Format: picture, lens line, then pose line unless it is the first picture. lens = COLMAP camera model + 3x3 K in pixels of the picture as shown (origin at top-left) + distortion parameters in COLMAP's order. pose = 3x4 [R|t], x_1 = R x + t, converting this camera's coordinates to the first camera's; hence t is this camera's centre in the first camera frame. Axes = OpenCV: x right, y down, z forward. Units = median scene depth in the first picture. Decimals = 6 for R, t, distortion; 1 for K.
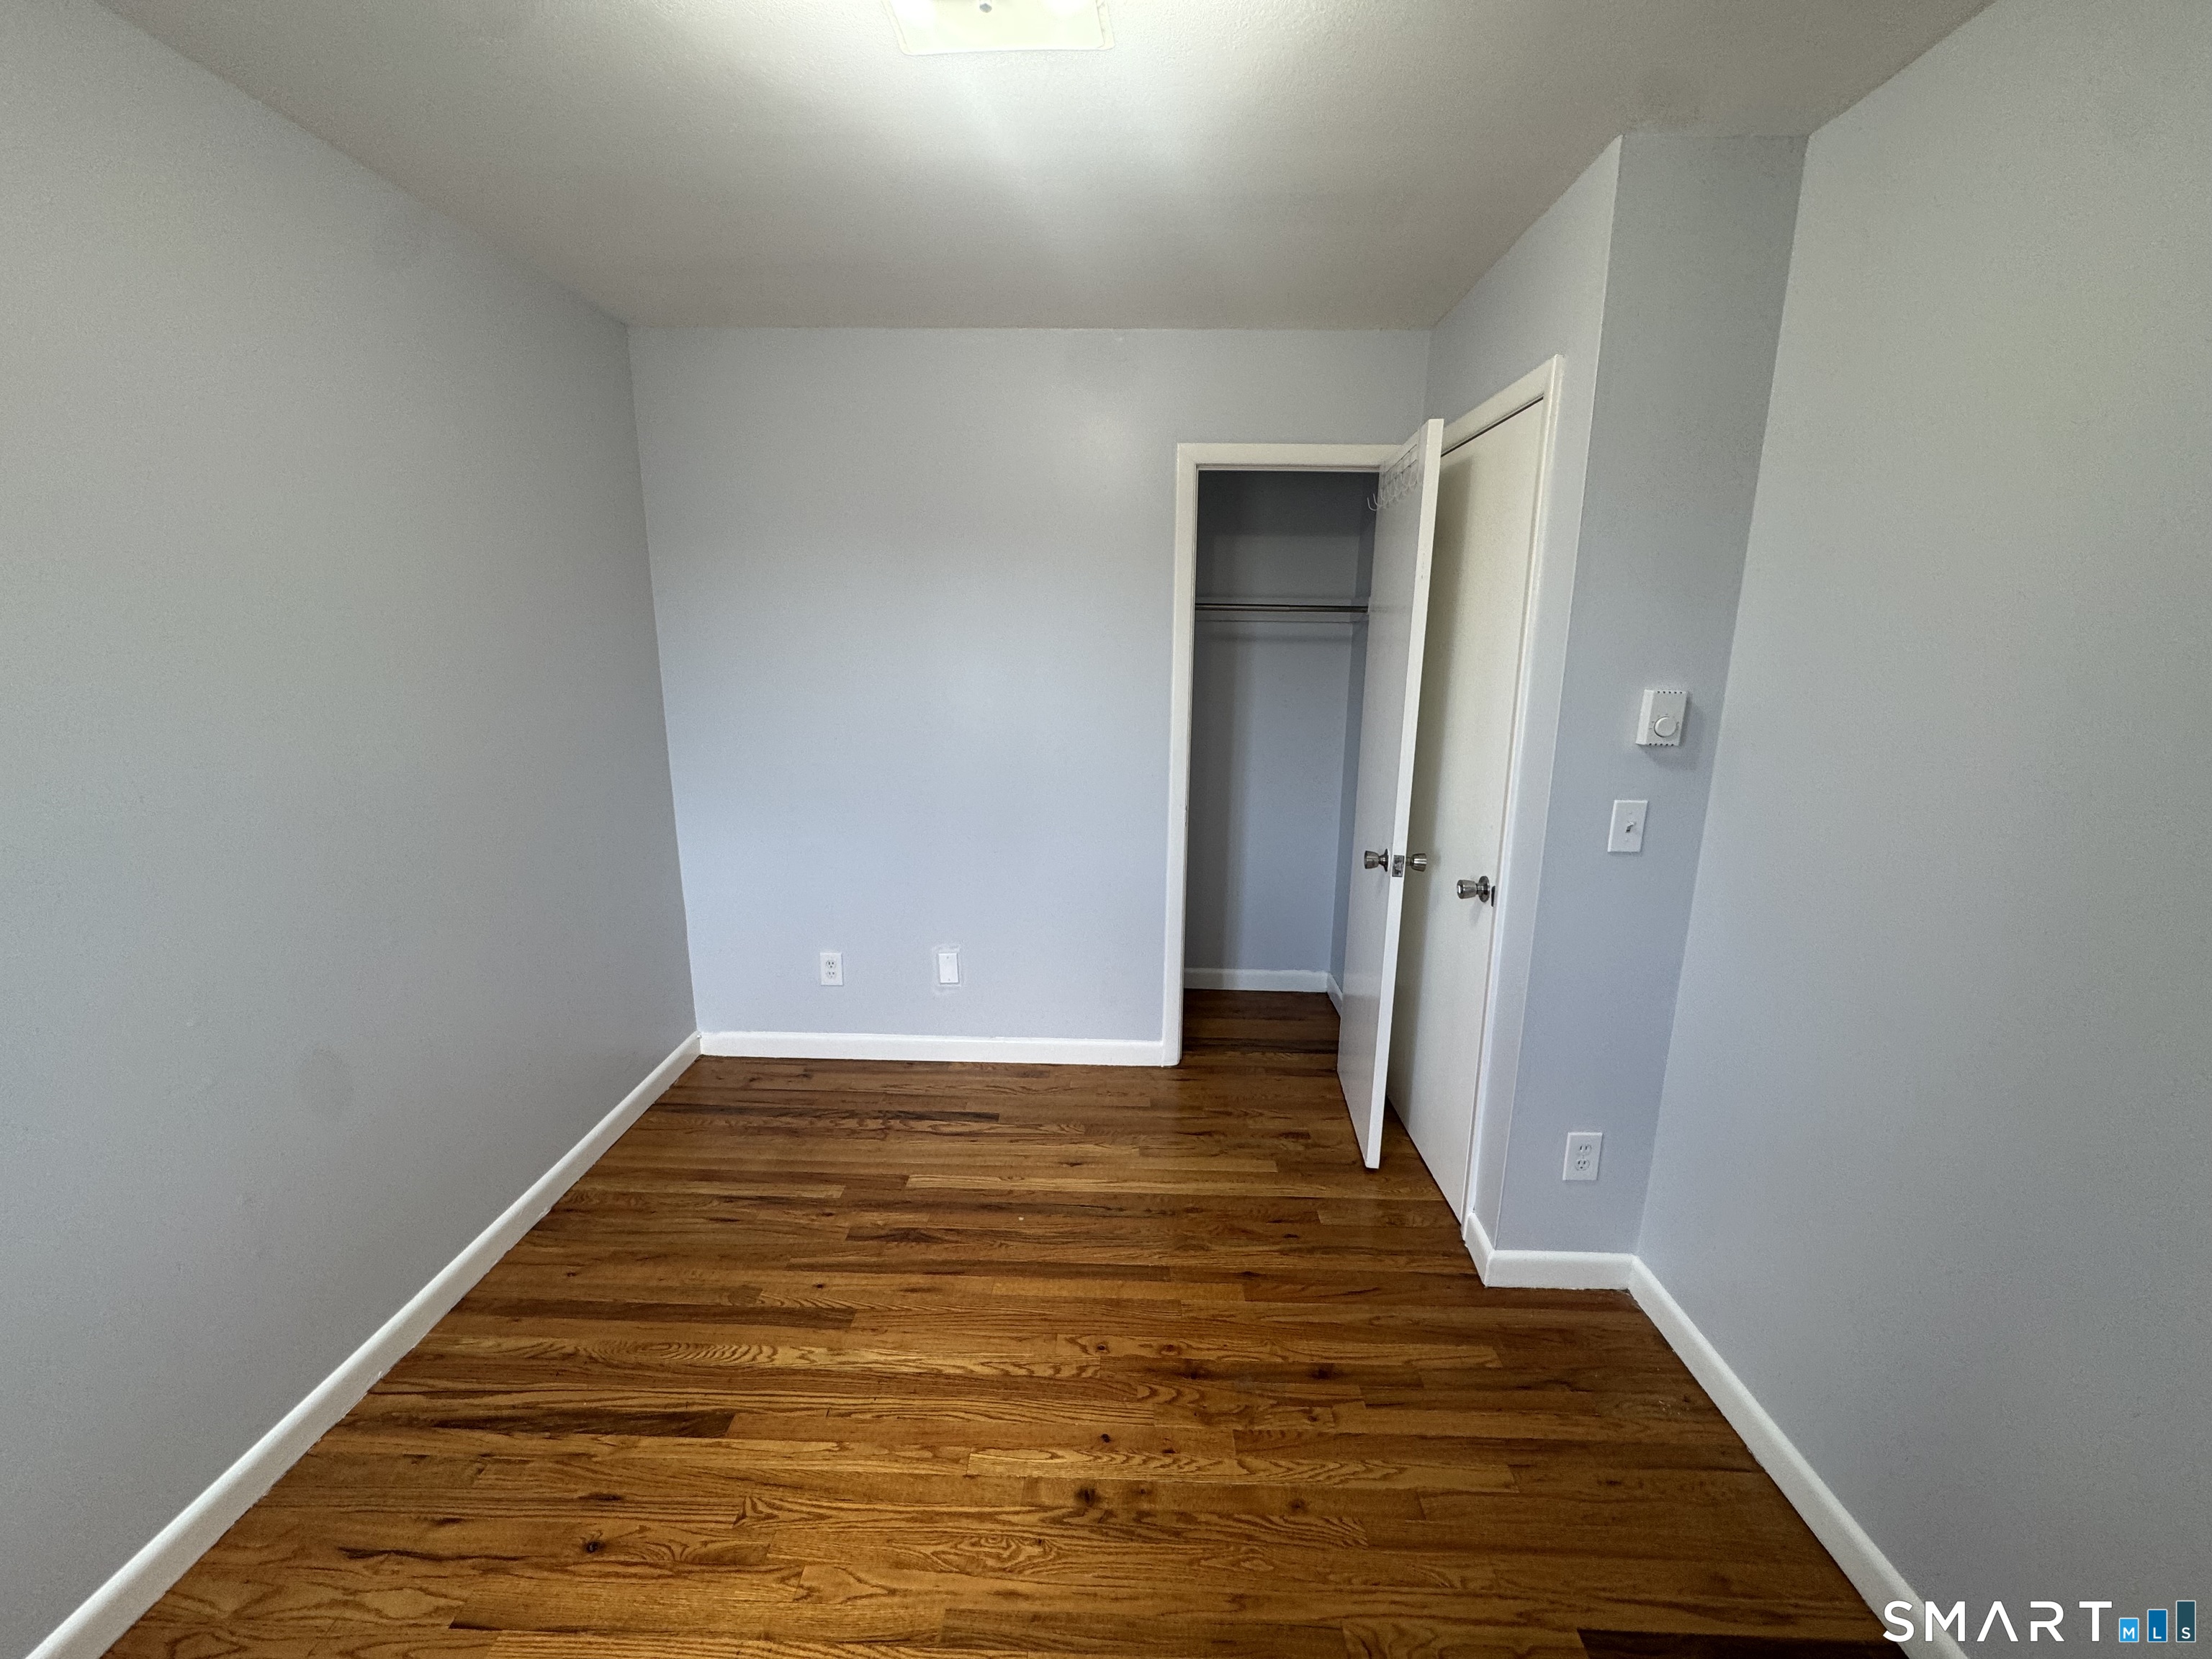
lens RADIAL K [[869.8, 0, 1099.6], [0, 869.8, 825.9], [0, 0, 1]] dist [-0.008476, -0.000317]
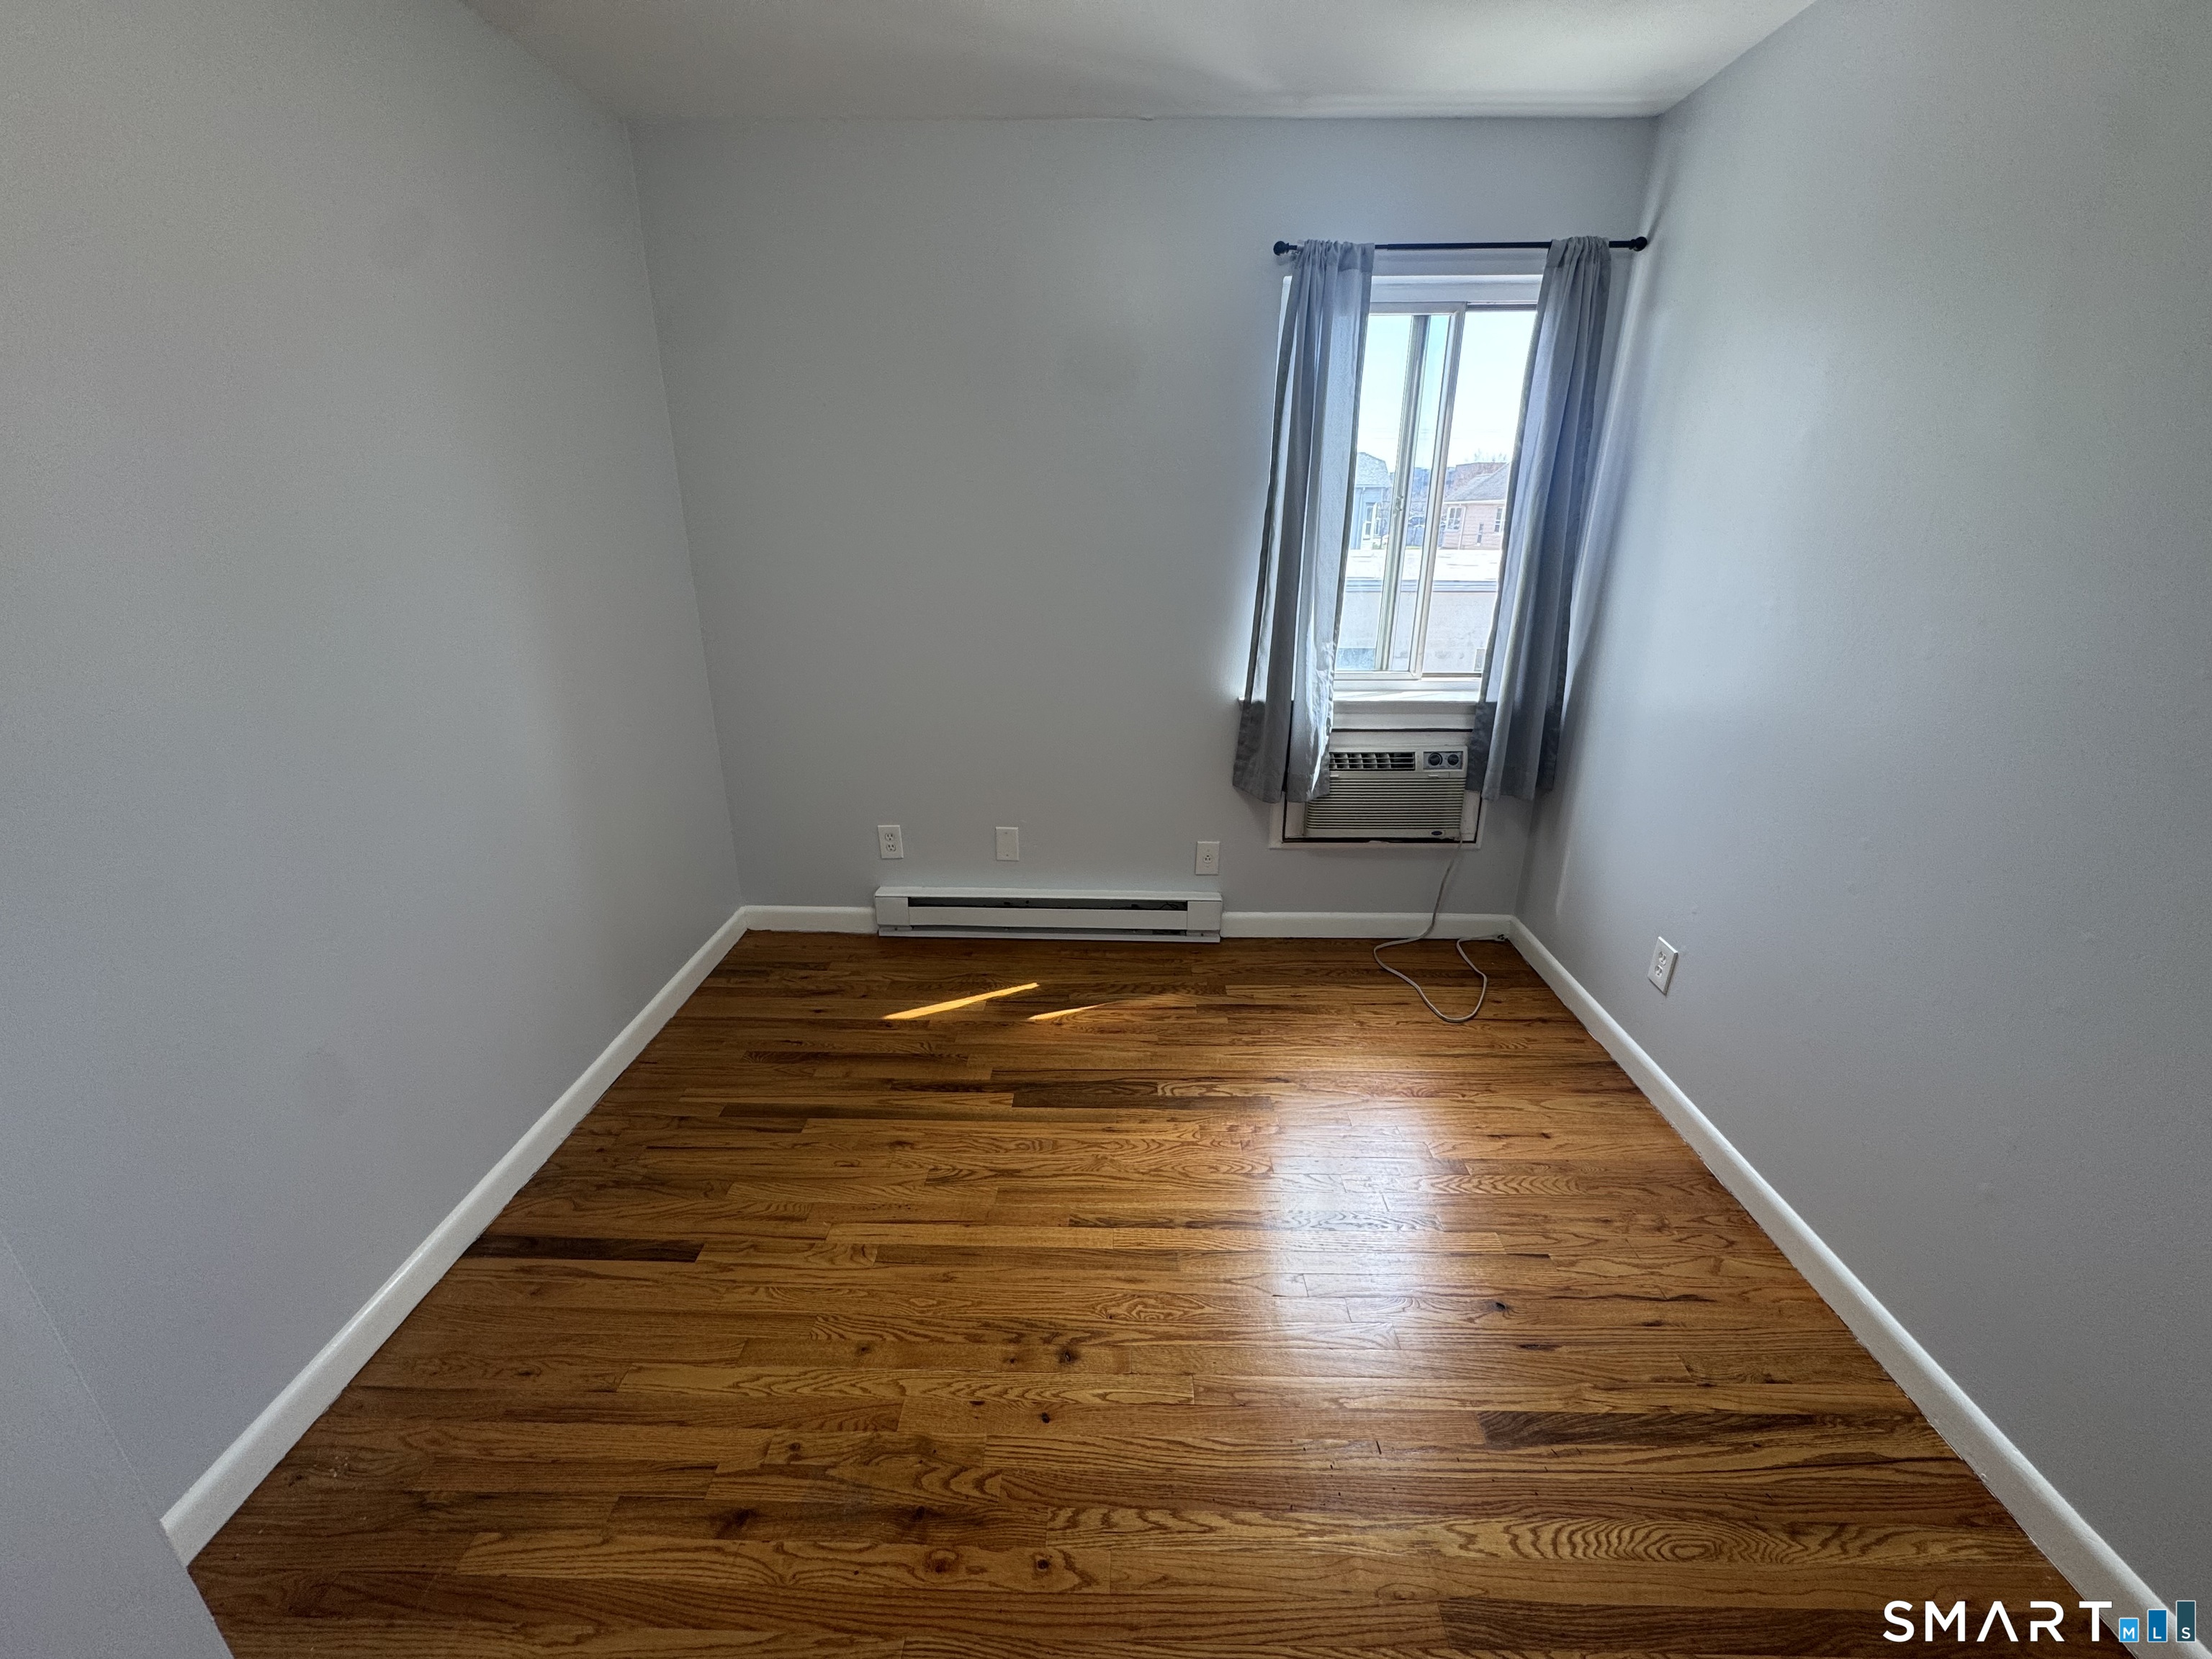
lens RADIAL K [[869.8, 0, 1099.6], [0, 869.8, 825.9], [0, 0, 1]] dist [-0.008476, -0.000317]
pose [[-0.999934, -0.008704, -0.007445, -0.036420], [-0.011341, 0.843409, 0.537152, -0.278971], [0.001604, 0.537201, -0.843453, 1.447152]]
